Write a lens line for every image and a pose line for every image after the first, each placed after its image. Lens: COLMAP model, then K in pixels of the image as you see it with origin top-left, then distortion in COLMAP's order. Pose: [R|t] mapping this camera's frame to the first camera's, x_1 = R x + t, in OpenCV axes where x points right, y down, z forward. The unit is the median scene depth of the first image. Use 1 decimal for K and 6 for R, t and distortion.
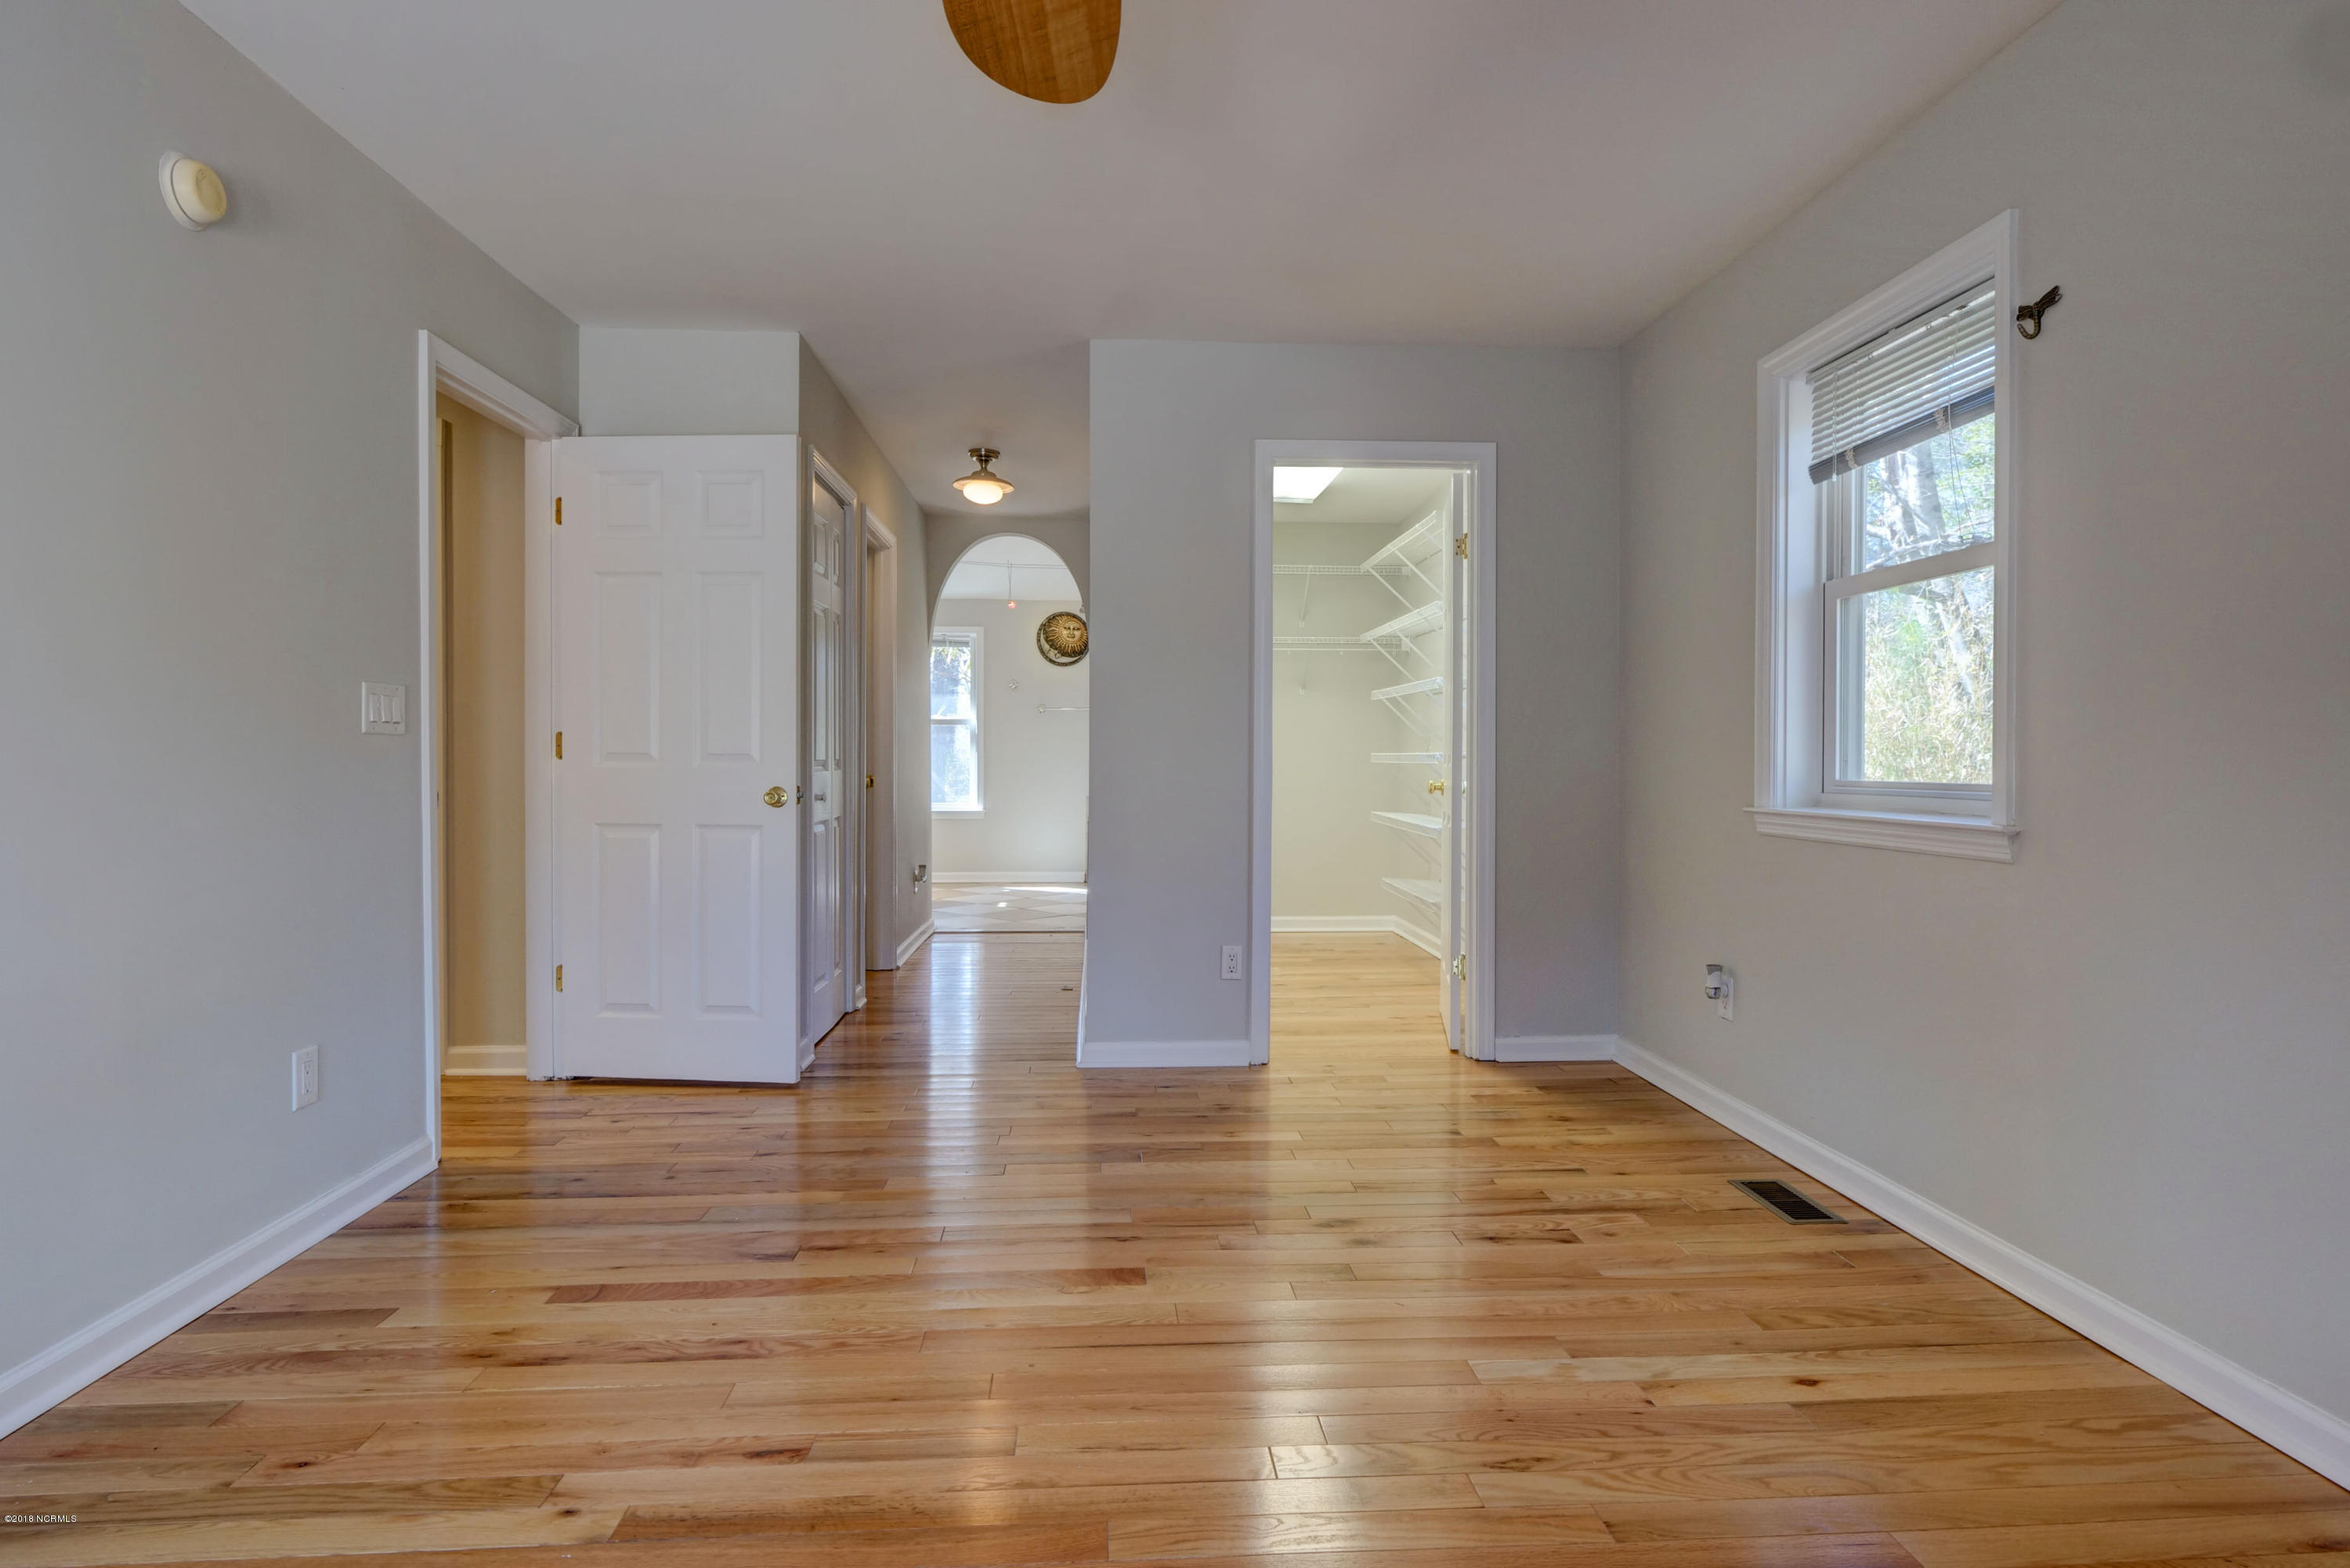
lens RADIAL K [[1225.4, 0, 1171.8], [0, 1225.4, 779.3], [0, 0, 1]] dist [-0.003634, -0.001330]
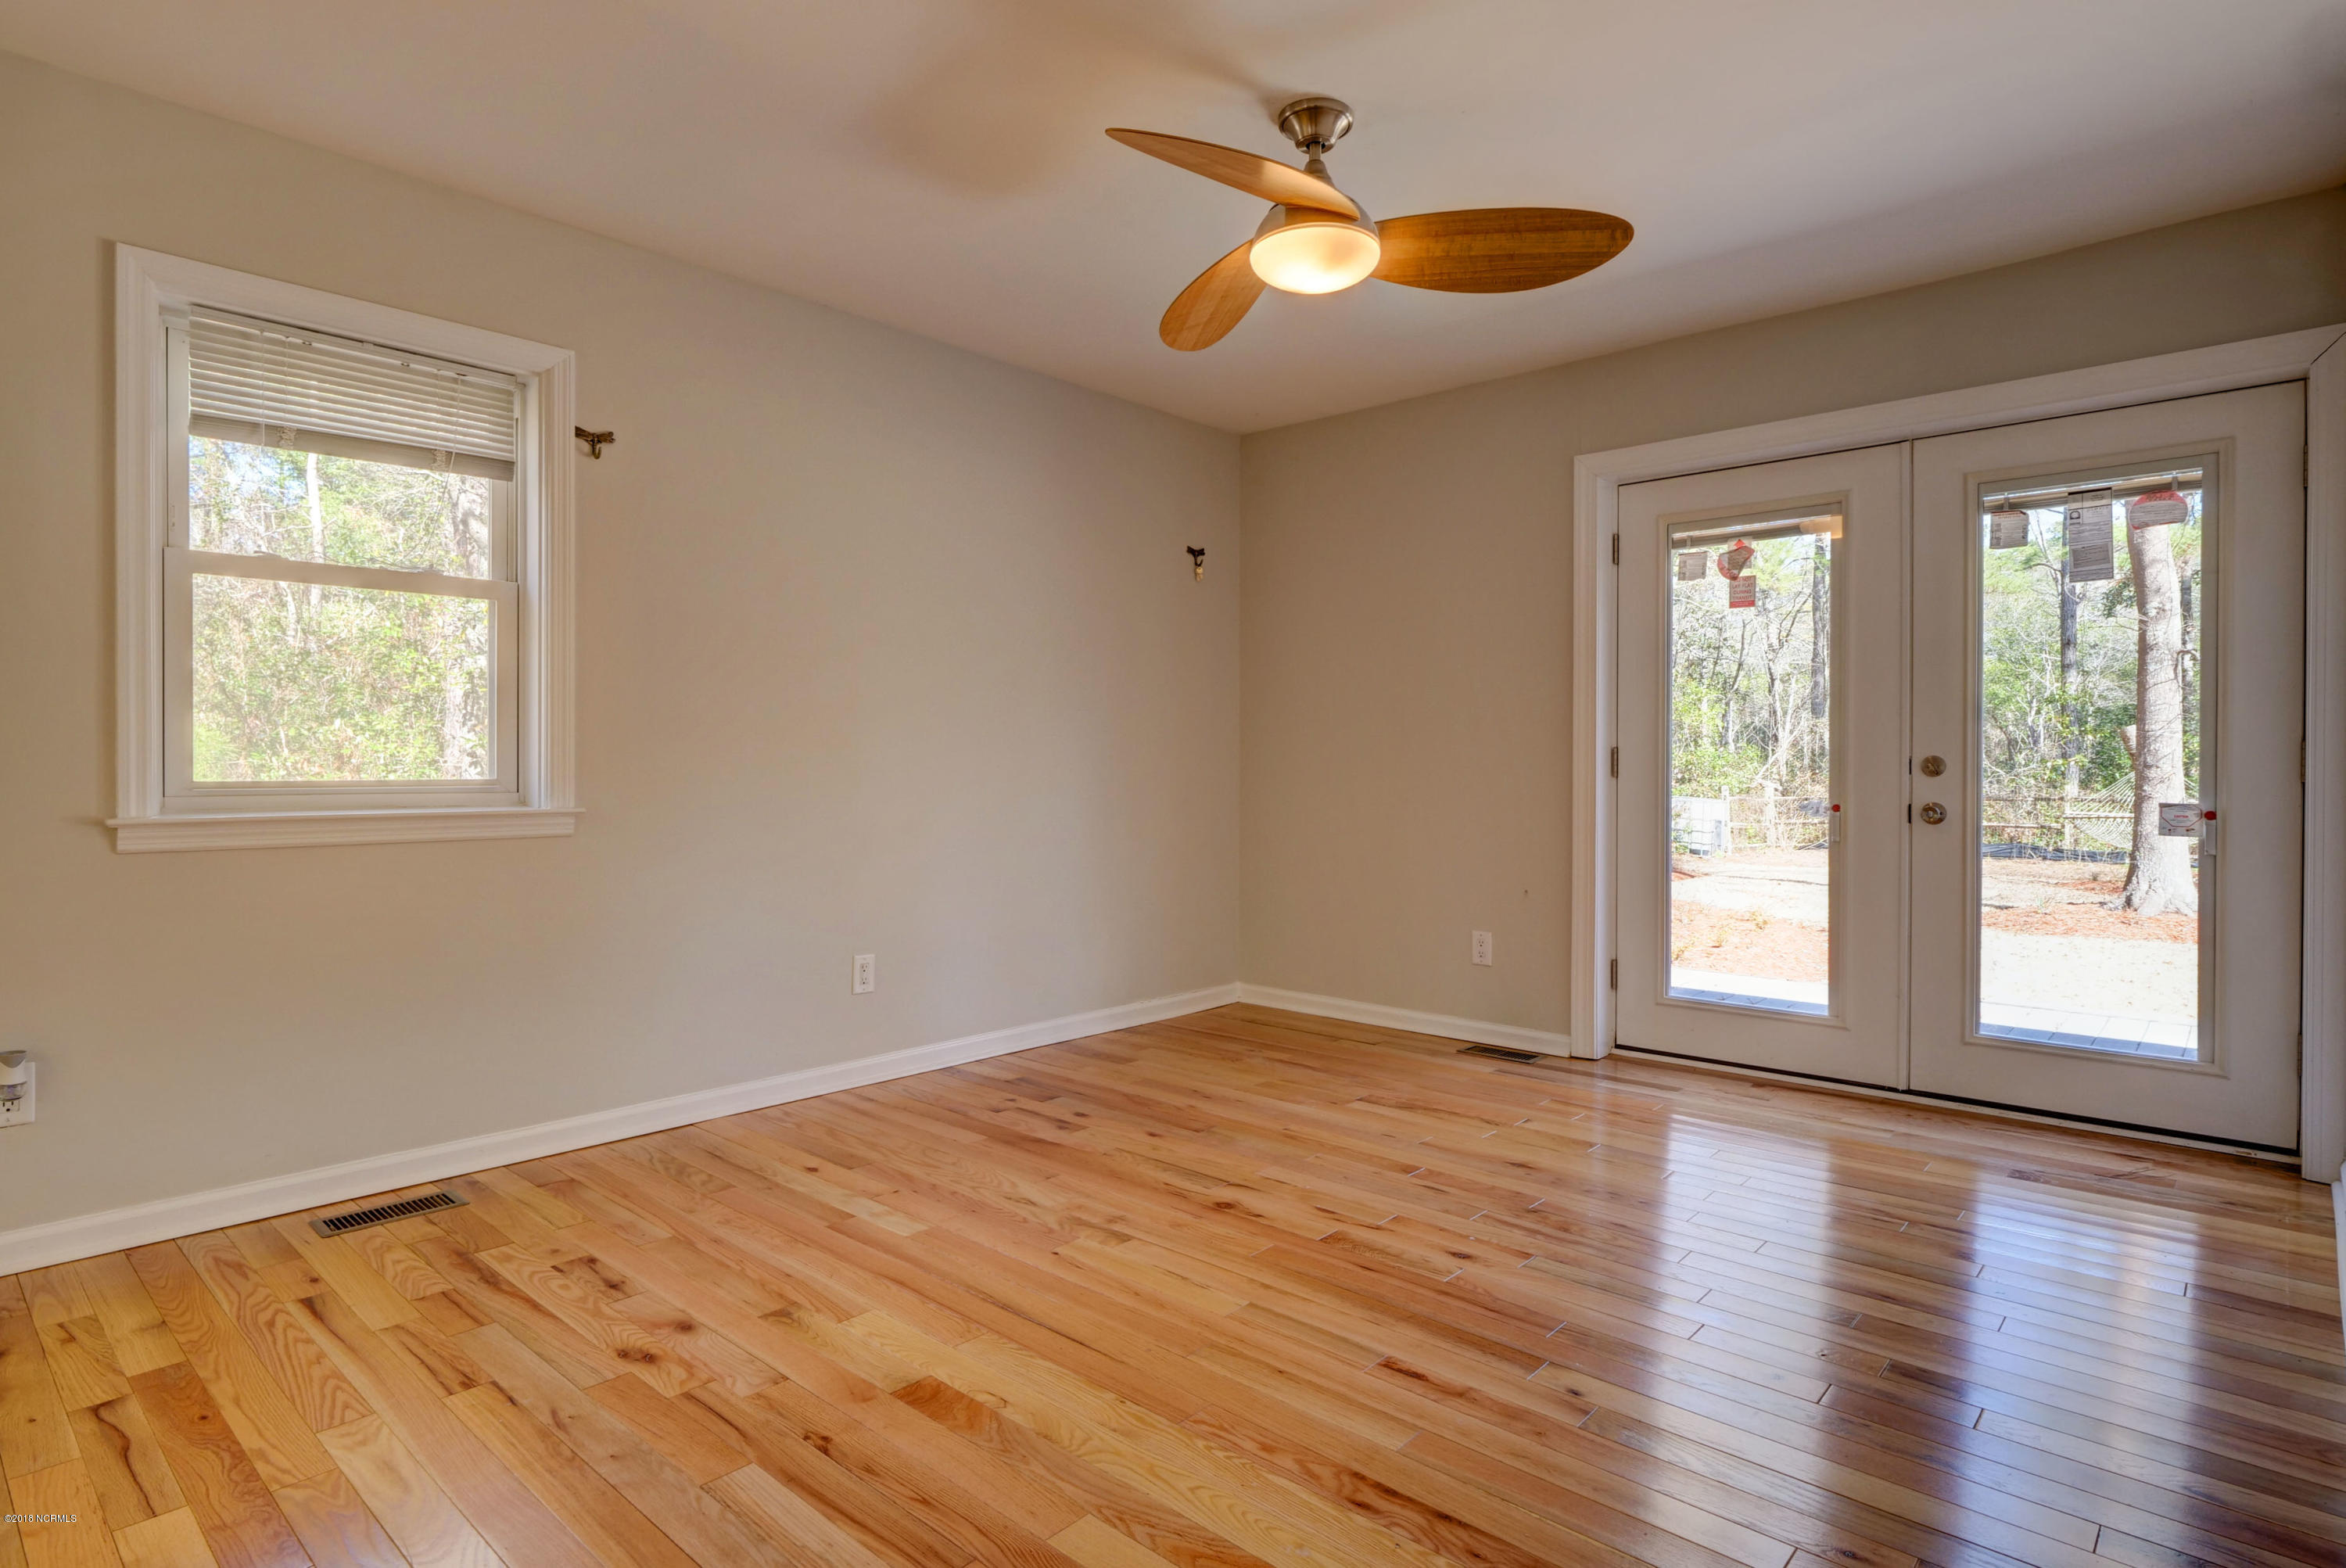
lens RADIAL K [[1223.4, 0, 1169.8], [0, 1223.4, 779.4], [0, 0, 1]] dist [-0.003634, -0.001330]
pose [[-0.690564, -0.013341, 0.723148, -0.744525], [0.008114, 0.999624, 0.026190, -0.024018], [-0.723226, 0.023954, -0.690196, 1.452206]]
